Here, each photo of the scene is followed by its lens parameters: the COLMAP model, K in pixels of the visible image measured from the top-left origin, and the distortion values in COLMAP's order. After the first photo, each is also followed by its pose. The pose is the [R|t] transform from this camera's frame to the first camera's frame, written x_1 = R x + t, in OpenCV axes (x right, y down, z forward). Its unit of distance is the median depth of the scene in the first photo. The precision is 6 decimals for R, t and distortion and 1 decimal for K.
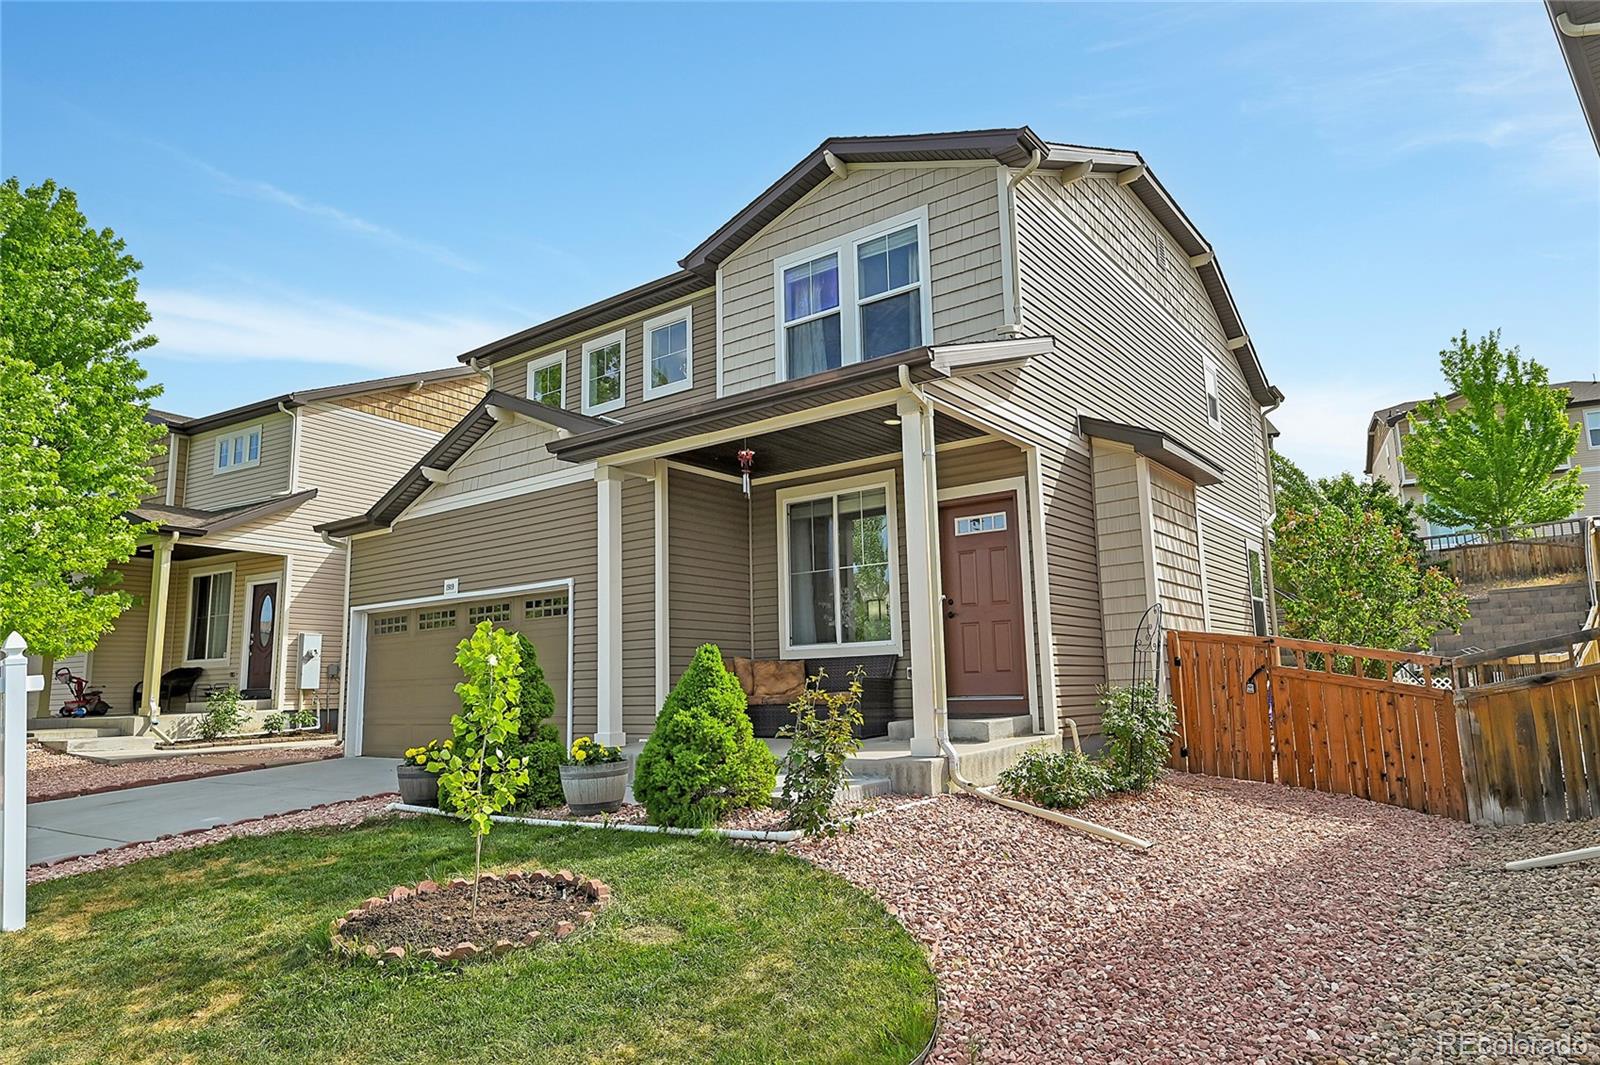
lens RADIAL K [[988.8, 0, 804.9], [0, 988.8, 525.4], [0, 0, 1]] dist [-0.001801, 0.000075]
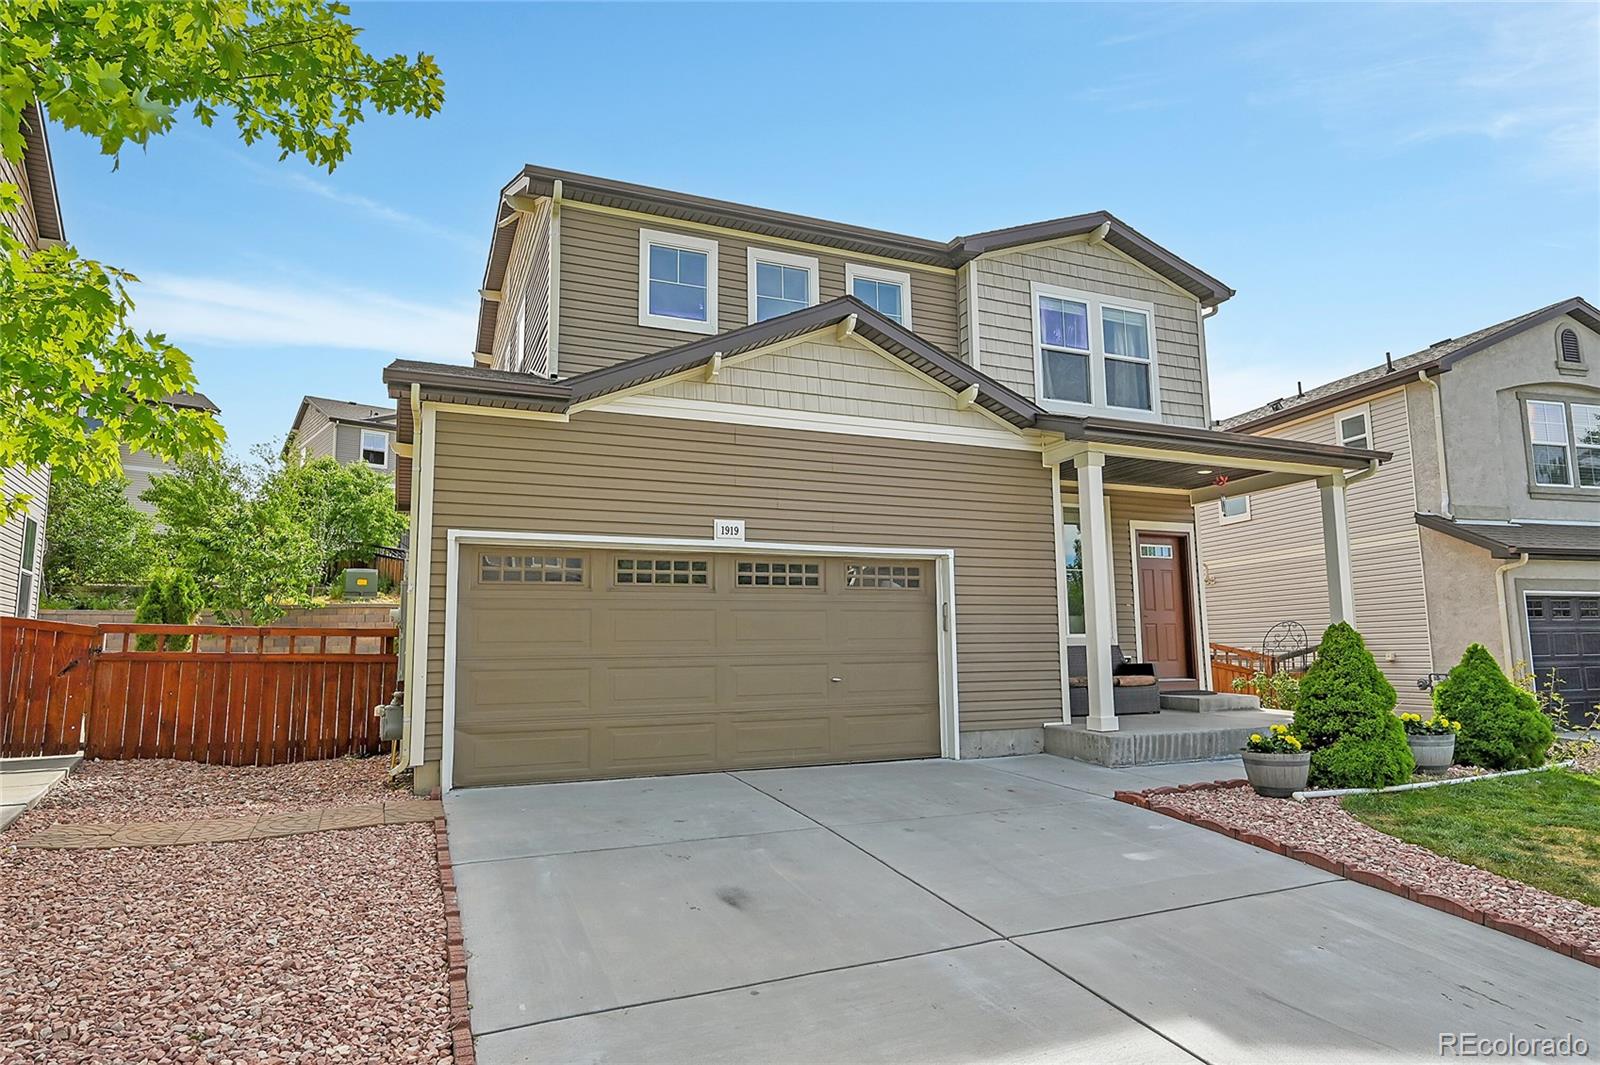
lens RADIAL K [[928.0, 0, 812.7], [0, 928.0, 538.5], [0, 0, 1]] dist [-0.004992, 0.000861]
pose [[0.484360, 0.127652, 0.865506, -1.015010], [-0.141188, 0.987736, -0.066666, 0.116440], [-0.863401, -0.089909, 0.496443, 0.685172]]
